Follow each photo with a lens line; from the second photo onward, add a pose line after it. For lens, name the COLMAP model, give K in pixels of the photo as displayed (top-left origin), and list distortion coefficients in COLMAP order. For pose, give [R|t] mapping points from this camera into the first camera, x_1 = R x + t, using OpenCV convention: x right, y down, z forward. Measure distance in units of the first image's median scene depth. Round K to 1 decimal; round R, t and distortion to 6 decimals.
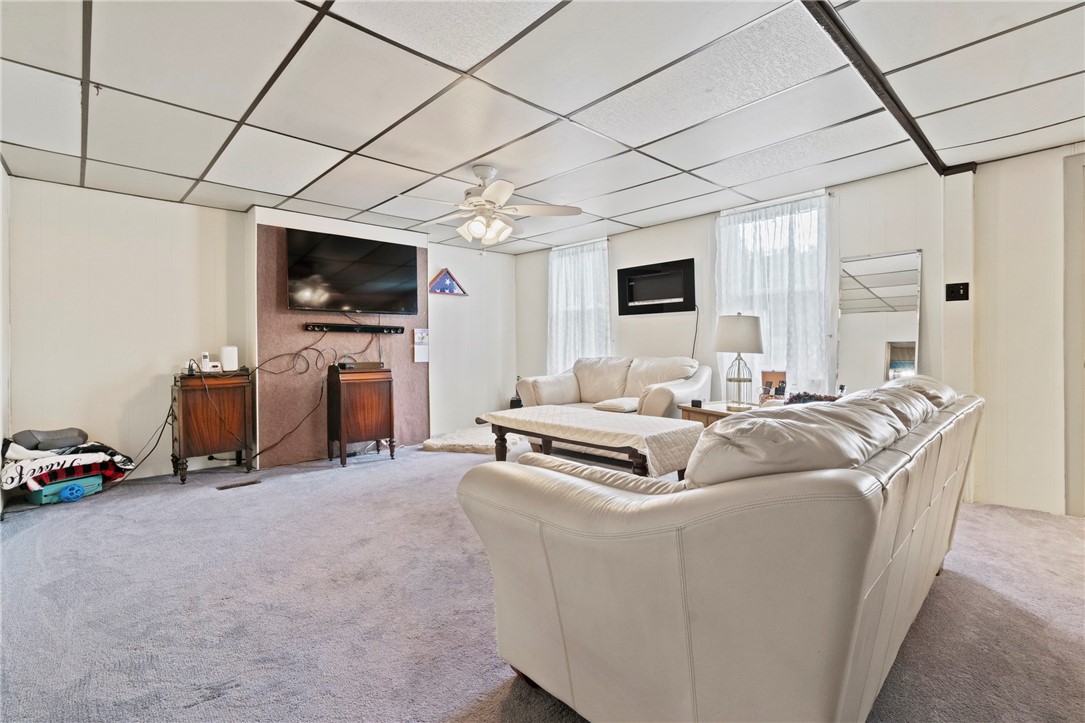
lens RADIAL K [[486.4, 0, 542.5], [0, 486.4, 361.5], [0, 0, 1]] dist [0.000738, 0.000249]
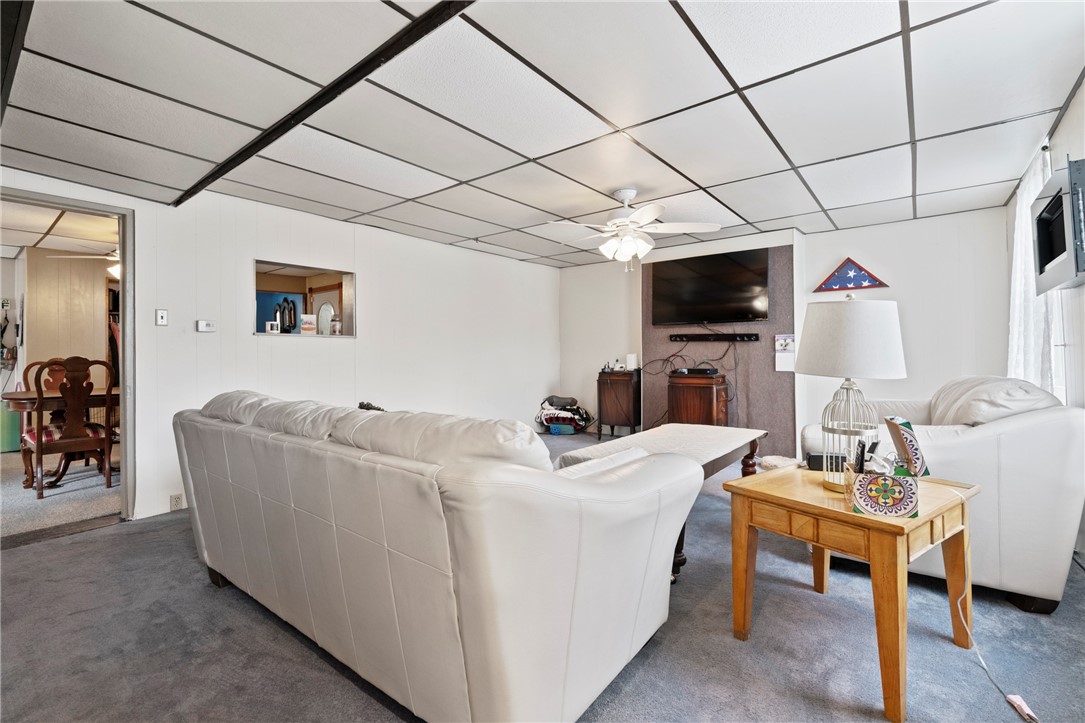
lens RADIAL K [[486.4, 0, 542.5], [0, 486.4, 361.5], [0, 0, 1]] dist [0.000738, 0.000249]
pose [[0.164500, 0.026606, -0.986018, 0.713987], [-0.024352, 0.999441, 0.022906, -0.033434], [0.986076, 0.020243, 0.165056, 0.502441]]
